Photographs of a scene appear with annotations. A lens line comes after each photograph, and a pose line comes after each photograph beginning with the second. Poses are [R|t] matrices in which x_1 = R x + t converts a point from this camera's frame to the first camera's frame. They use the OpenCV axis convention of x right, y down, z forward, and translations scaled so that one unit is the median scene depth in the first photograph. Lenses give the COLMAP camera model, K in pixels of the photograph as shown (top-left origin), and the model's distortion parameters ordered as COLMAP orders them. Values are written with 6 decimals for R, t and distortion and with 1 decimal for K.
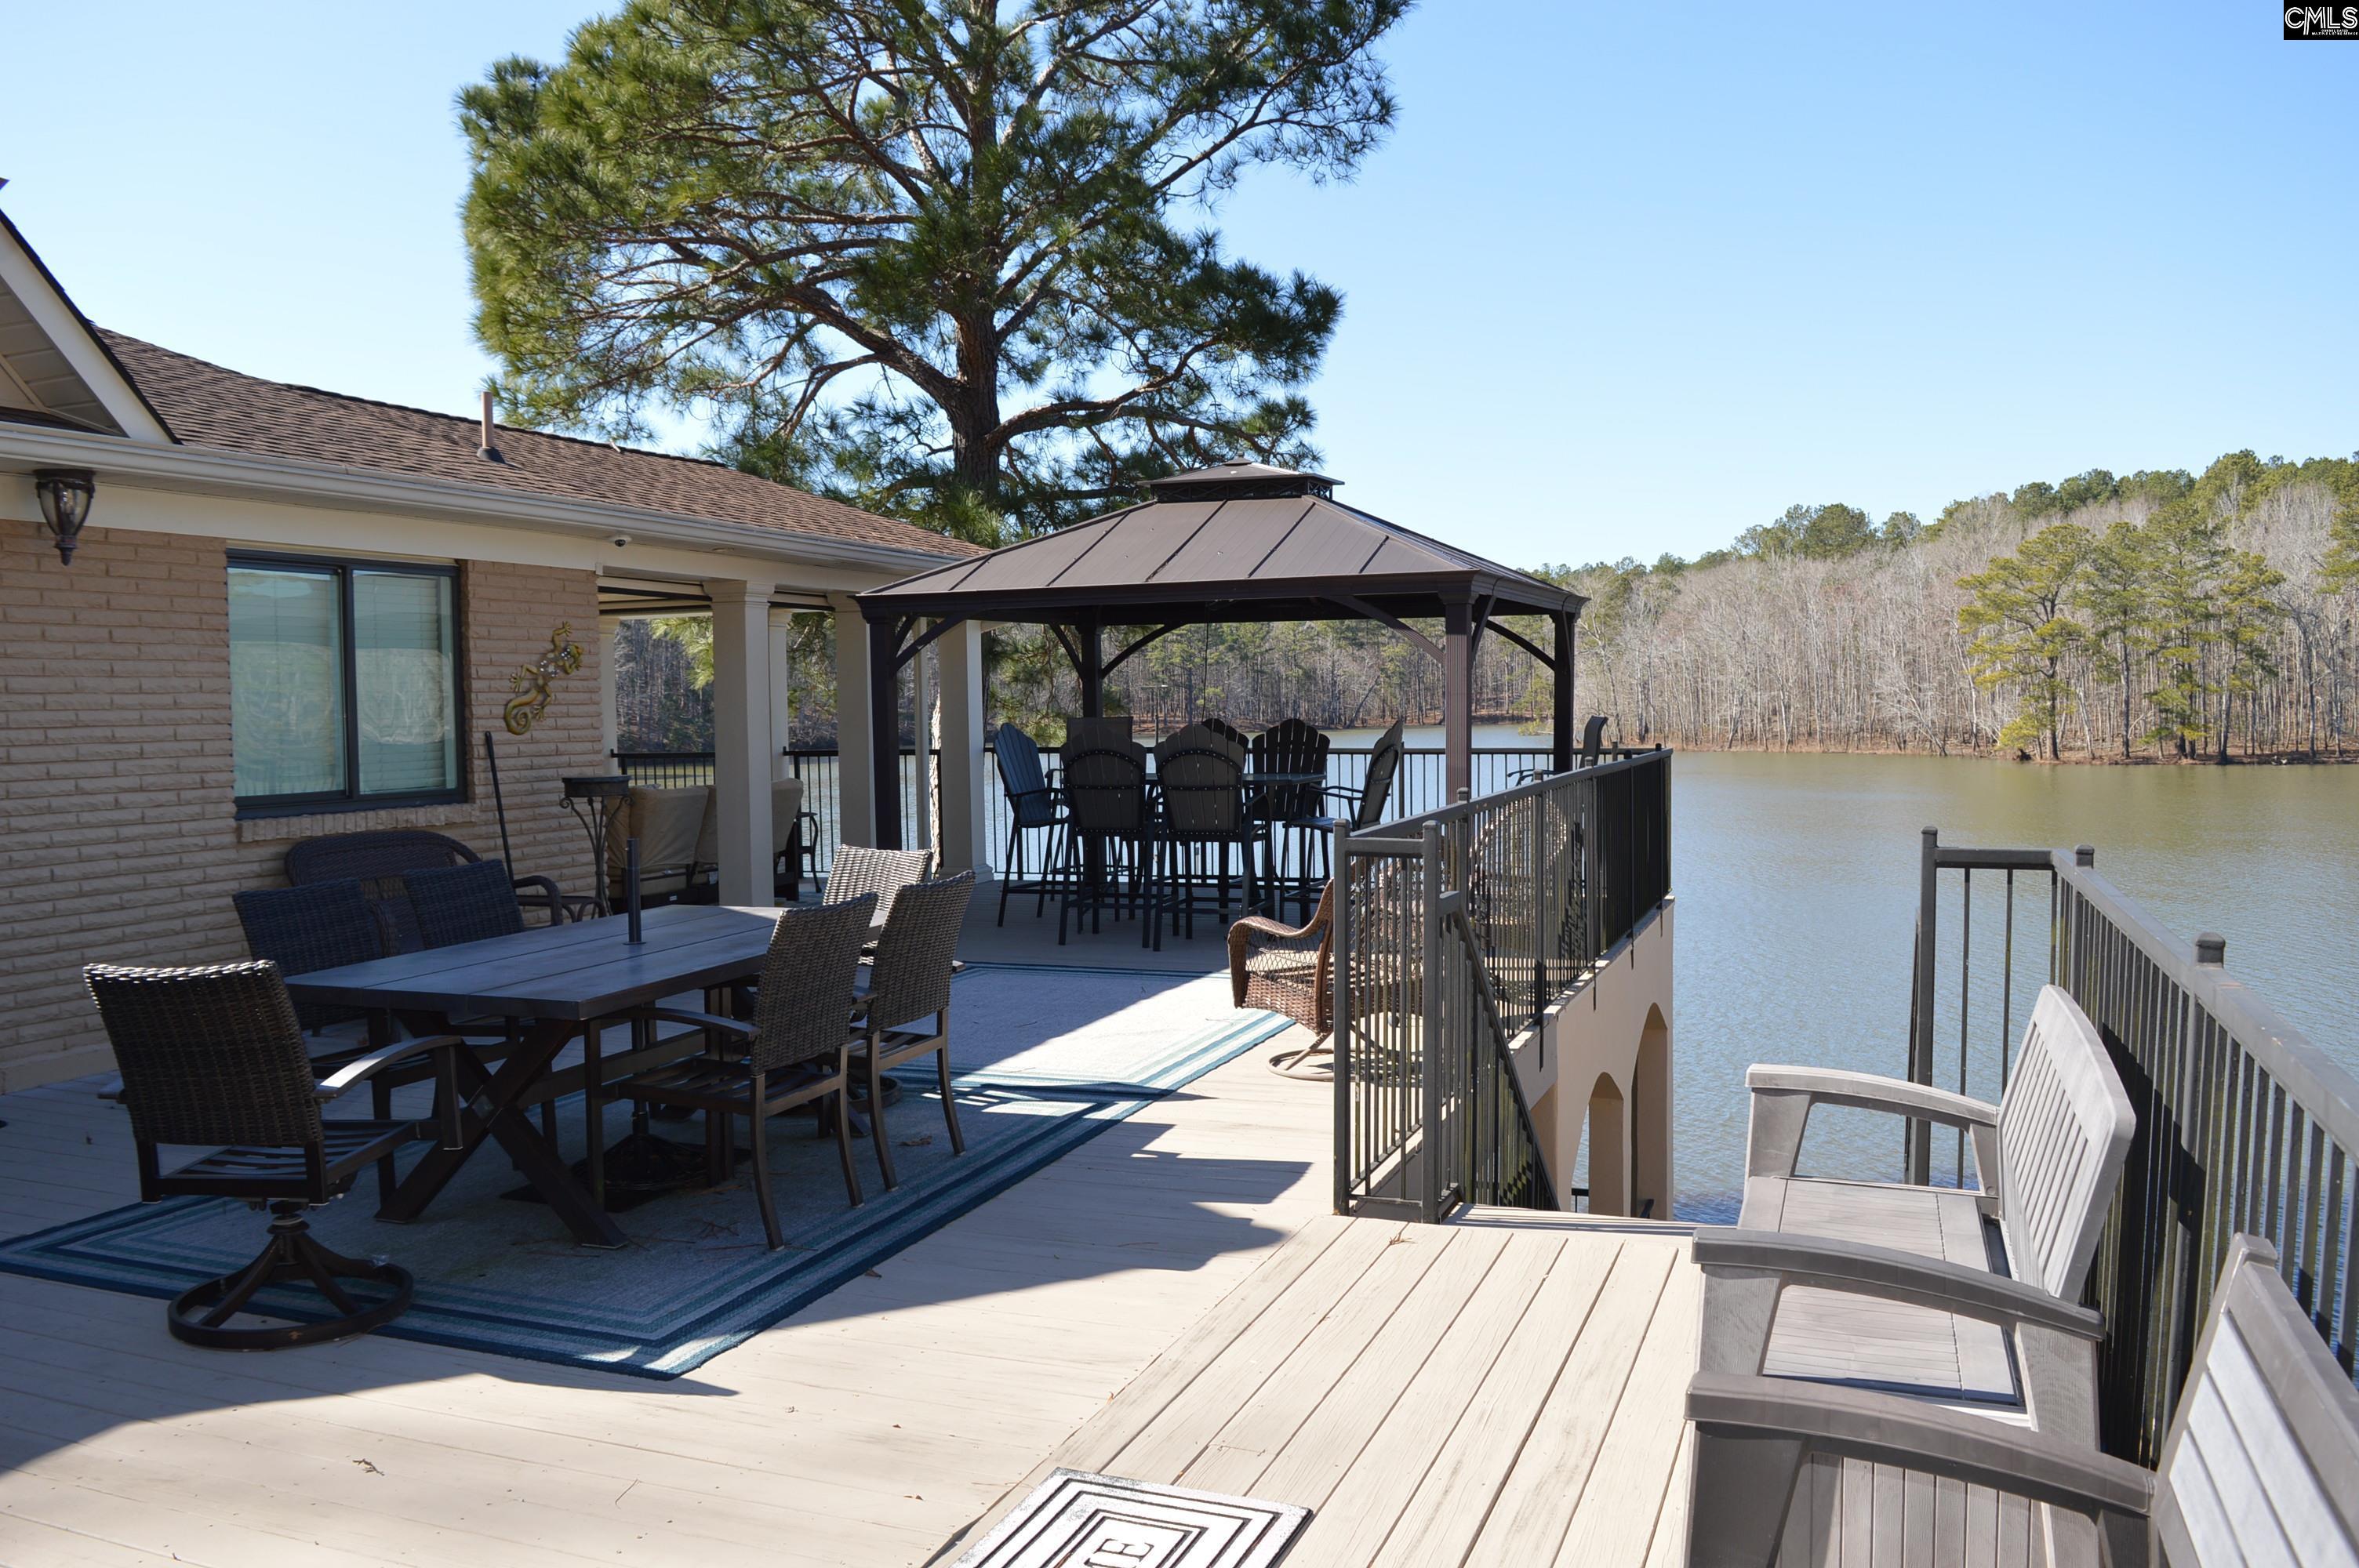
lens RADIAL K [[1874.1, 0, 1174.4], [0, 1874.1, 773.4], [0, 0, 1]] dist [-0.089509, 0.018919]
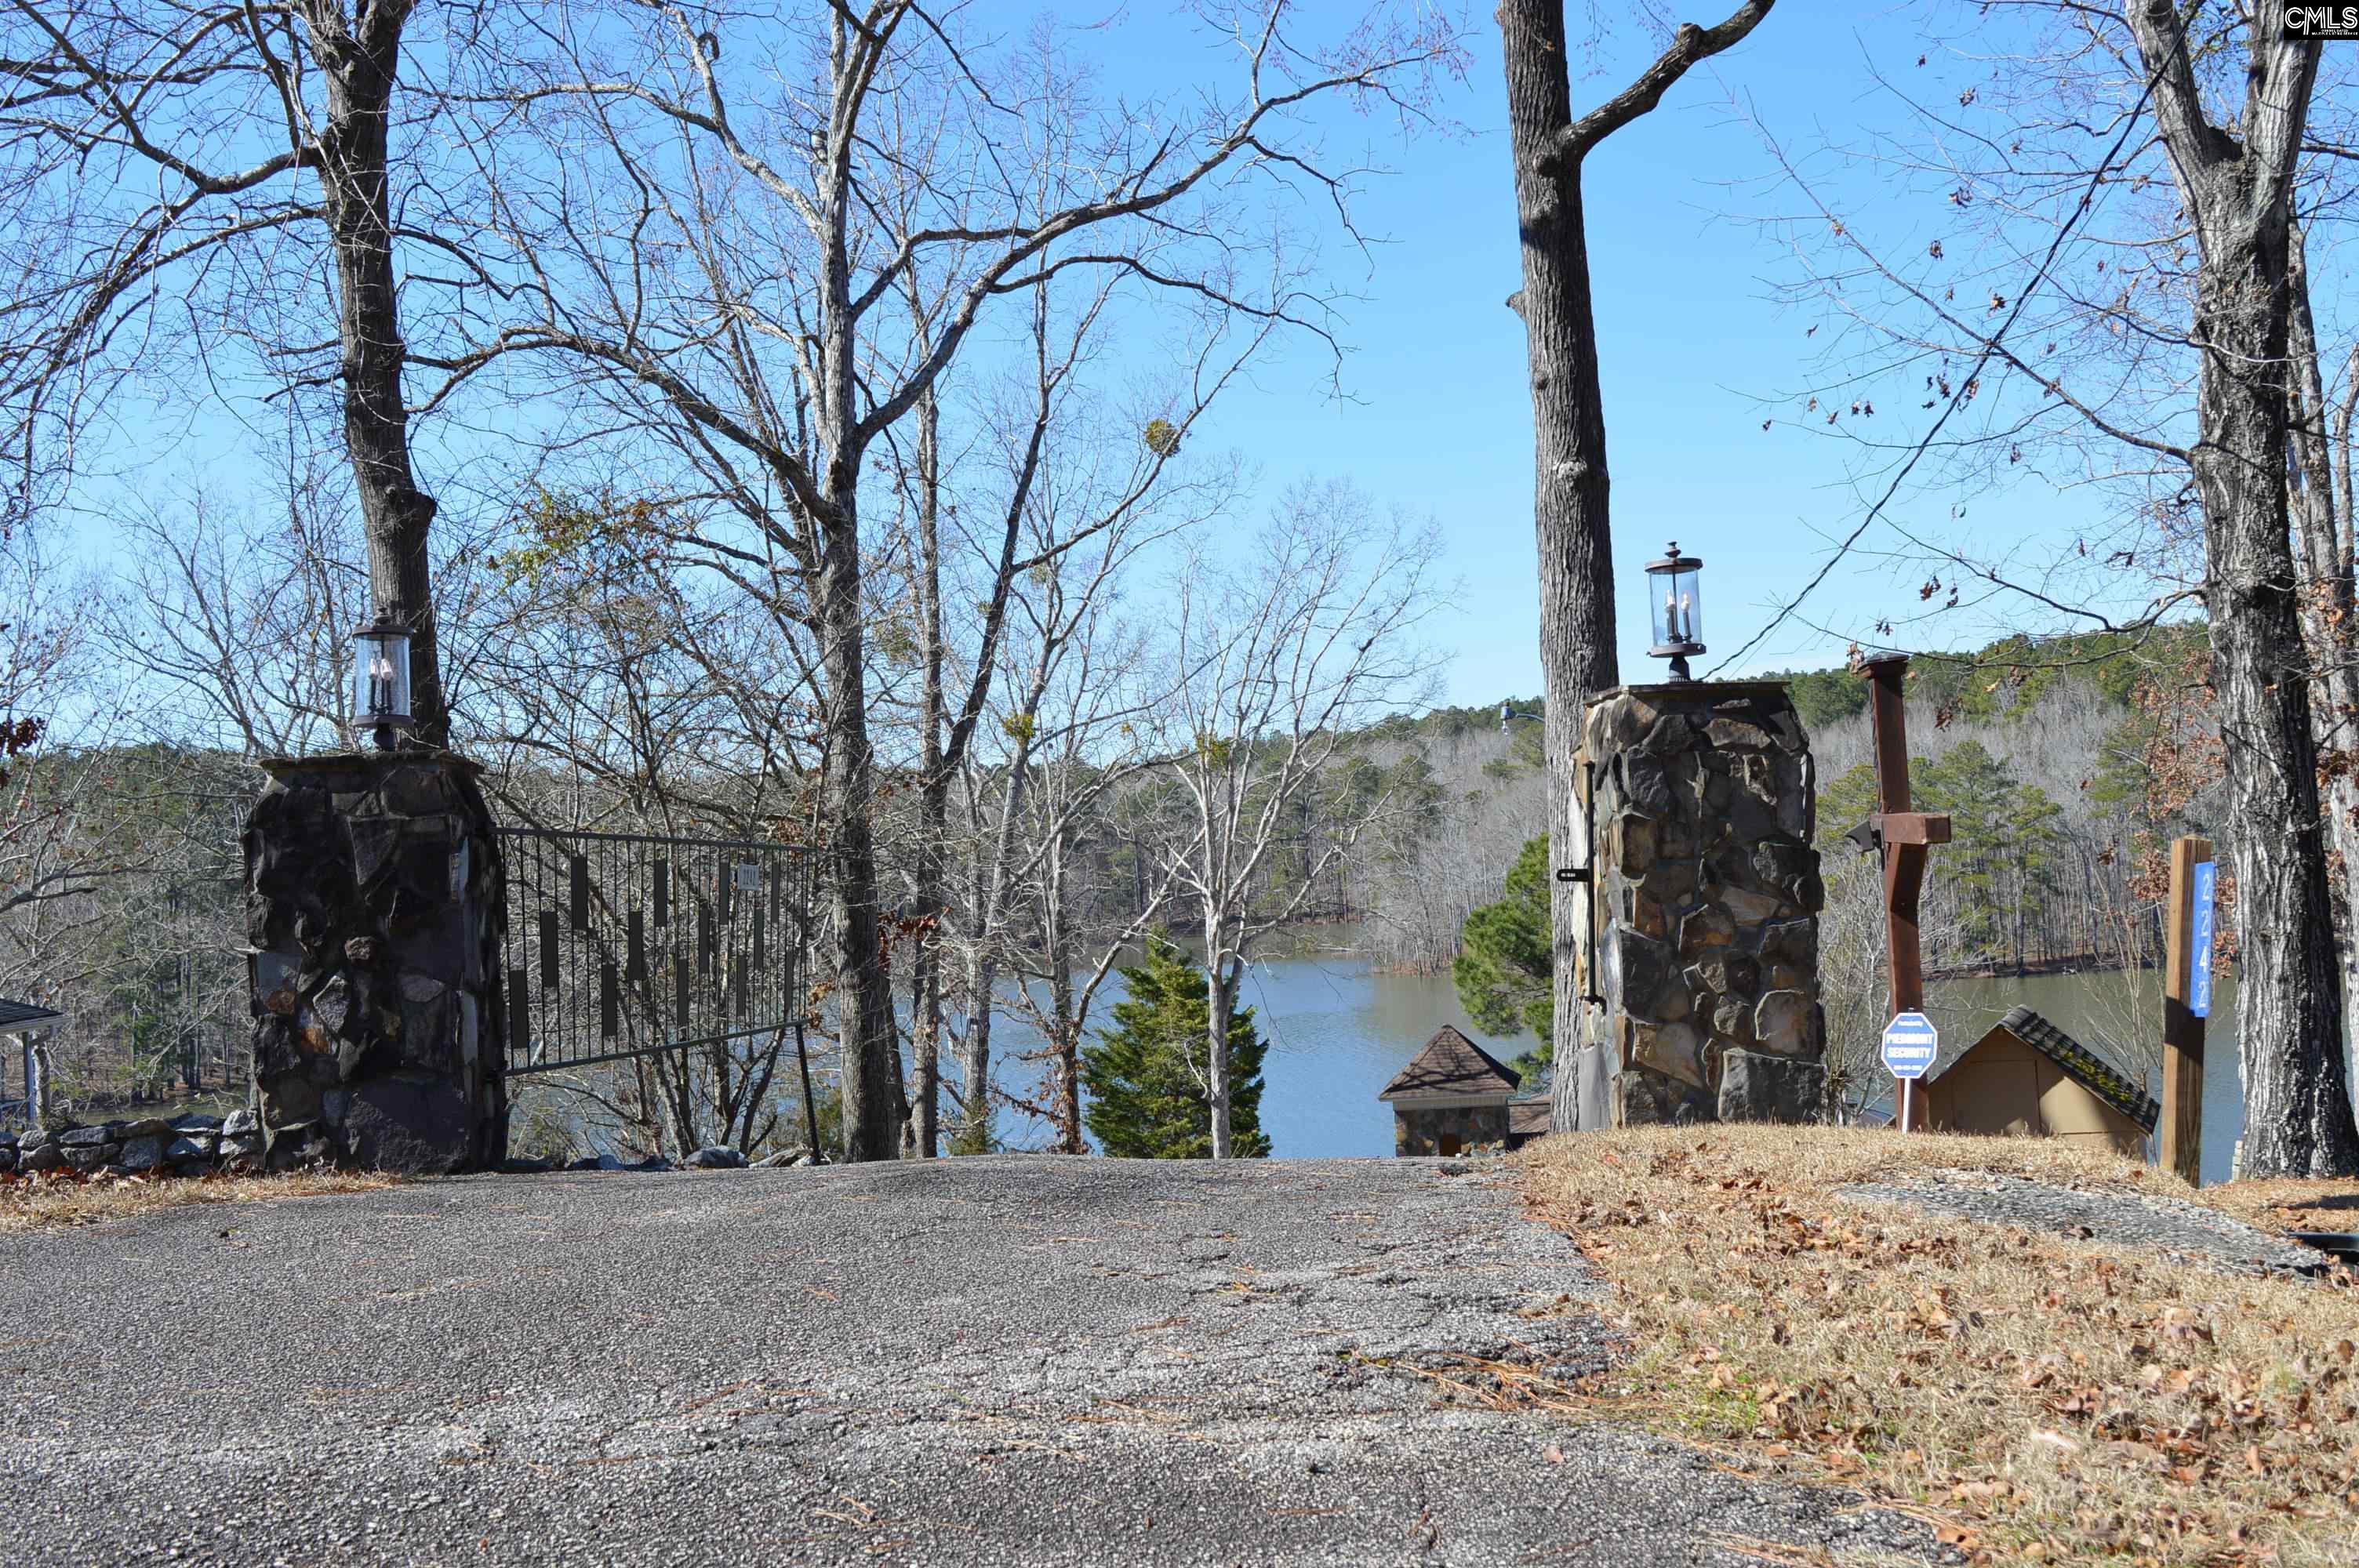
lens RADIAL K [[2457.3, 0, 1182.5], [0, 2457.3, 782.0], [0, 0, 1]] dist [-0.068804, 0.000000]
pose [[0.979981, -0.039258, 0.195181, -0.205282], [0.053575, 0.996203, -0.068621, -0.046461], [-0.191746, 0.077704, 0.978364, -0.354232]]
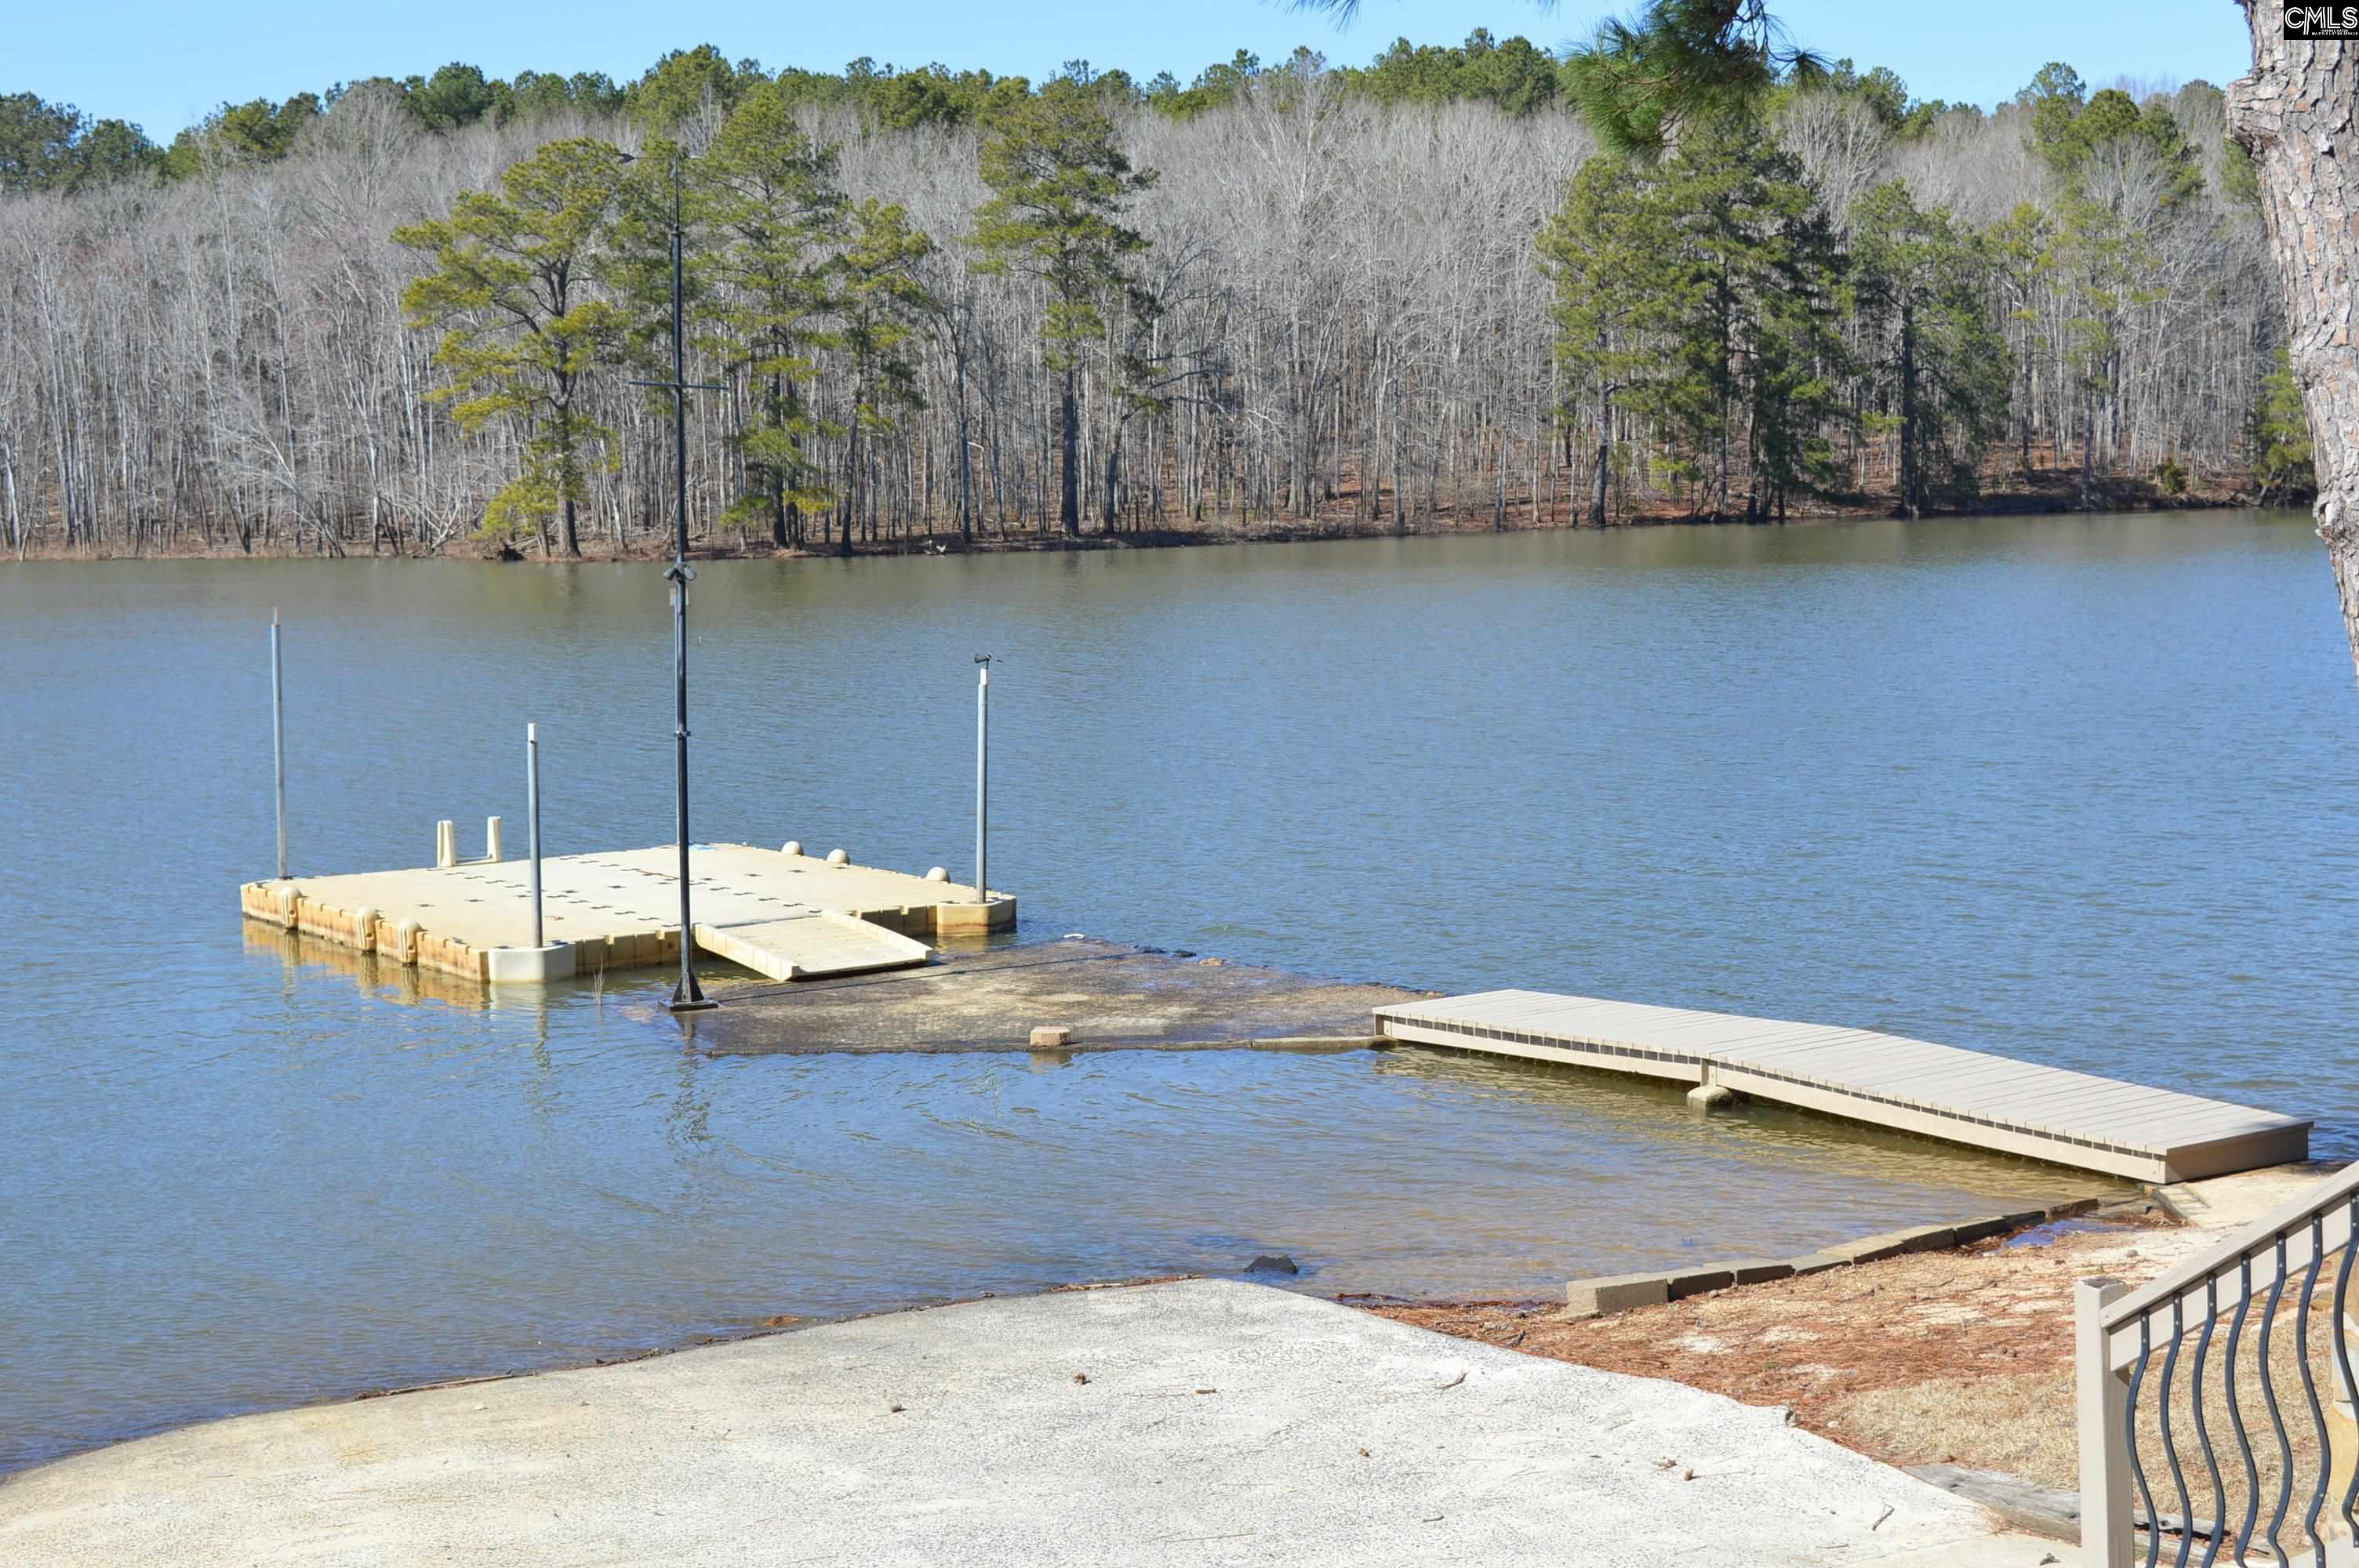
lens RADIAL K [[3467.5, 0, 1178.5], [0, 3467.5, 789.2], [0, 0, 1]] dist [-0.025412, 0.000000]
pose [[0.743852, -0.058154, 0.665809, -0.100485], [0.029530, 0.998094, 0.054186, 0.012383], [-0.667691, -0.020645, 0.744152, 0.079594]]
